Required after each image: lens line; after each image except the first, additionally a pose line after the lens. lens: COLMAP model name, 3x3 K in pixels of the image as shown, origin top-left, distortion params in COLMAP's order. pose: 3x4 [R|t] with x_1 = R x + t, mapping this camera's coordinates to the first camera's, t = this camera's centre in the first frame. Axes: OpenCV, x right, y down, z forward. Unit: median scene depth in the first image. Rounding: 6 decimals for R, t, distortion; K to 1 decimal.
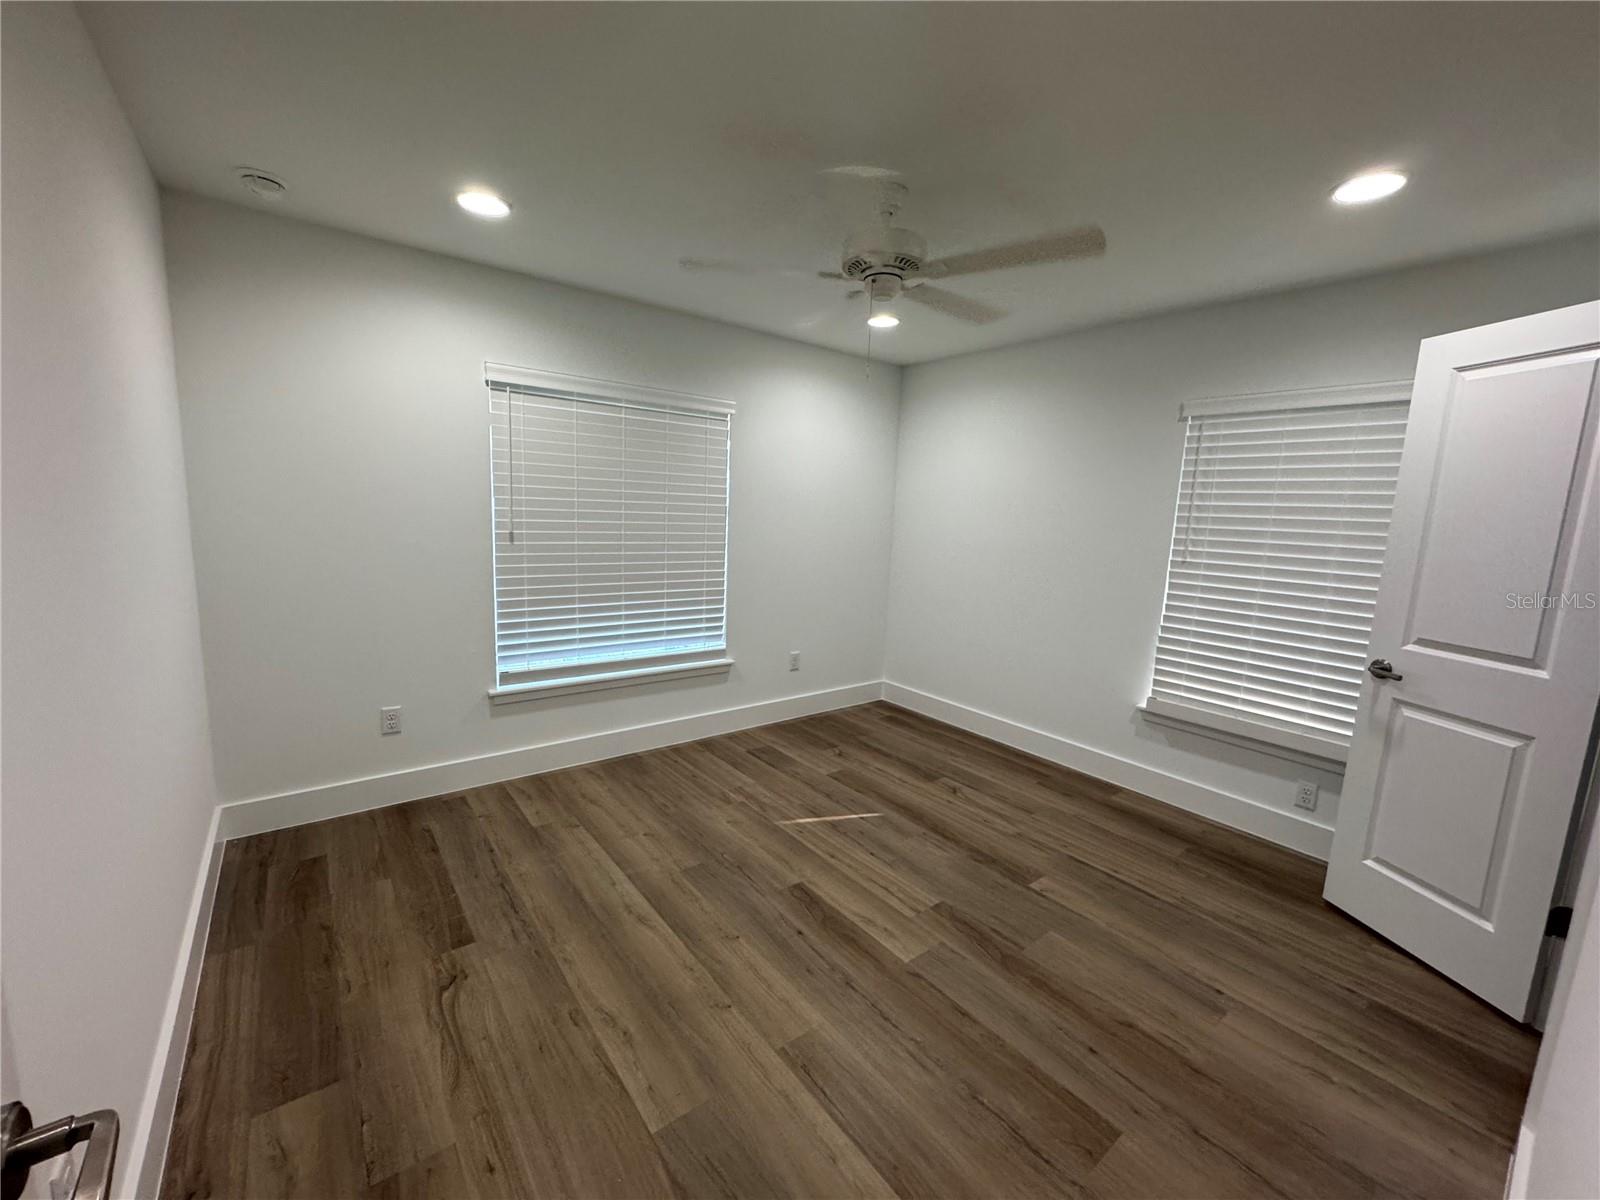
lens RADIAL K [[635.2, 0, 800.0], [0, 635.2, 600.0], [0, 0, 1]] dist [0.000593, 0.000203]
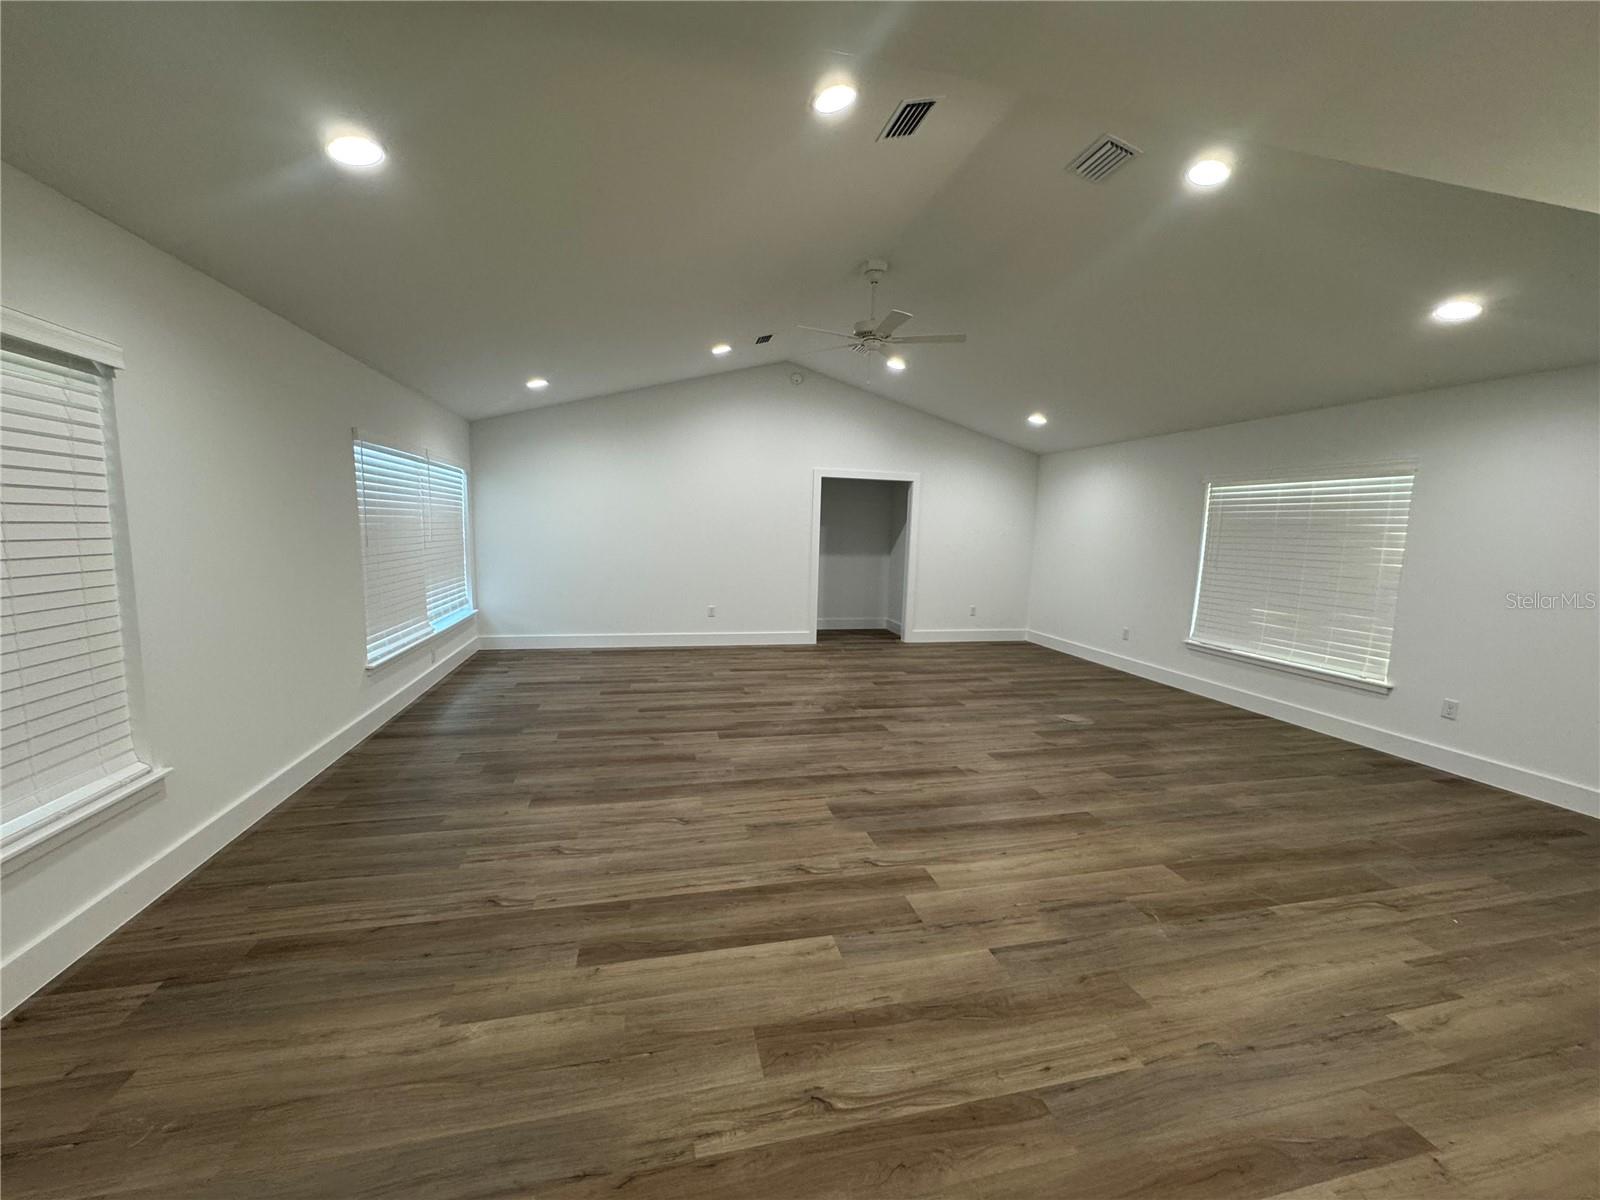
lens RADIAL K [[635.2, 0, 800.0], [0, 635.2, 600.0], [0, 0, 1]] dist [0.000593, 0.000203]
pose [[0.408807, -0.139155, 0.901949, -1.642901], [0.127889, 0.987290, 0.094356, -0.188746], [-0.903616, 0.076776, 0.421407, 0.823533]]
